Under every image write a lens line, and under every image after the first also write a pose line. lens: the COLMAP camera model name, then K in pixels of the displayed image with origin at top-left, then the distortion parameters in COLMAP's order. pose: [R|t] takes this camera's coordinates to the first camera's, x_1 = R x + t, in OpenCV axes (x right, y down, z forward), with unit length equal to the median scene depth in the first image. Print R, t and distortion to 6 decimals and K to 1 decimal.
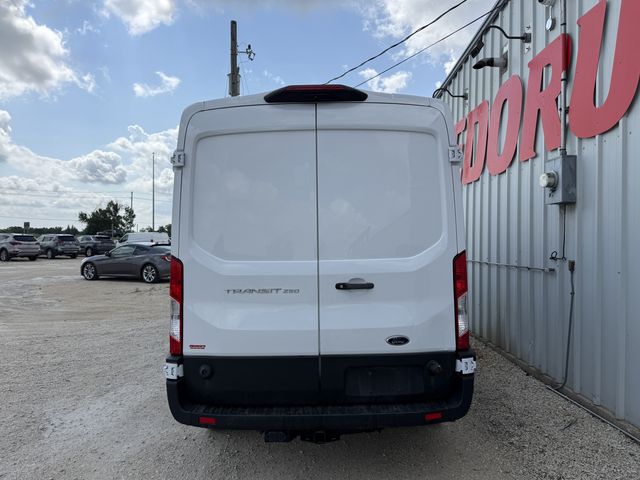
lens RADIAL K [[448.4, 0, 320.6], [0, 448.4, 242.1], [0, 0, 1]] dist [0.041277, -0.053575]
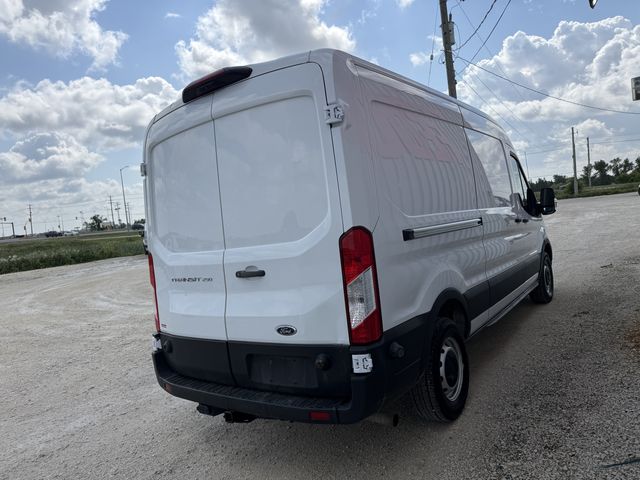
lens RADIAL K [[448.4, 0, 321.9], [0, 448.4, 242.8], [0, 0, 1]] dist [0.041277, -0.053575]
pose [[0.804180, -0.058275, -0.591523, 0.774709], [0.110898, 0.992418, 0.052997, -0.003960], [0.583949, -0.108218, 0.804545, 0.301469]]
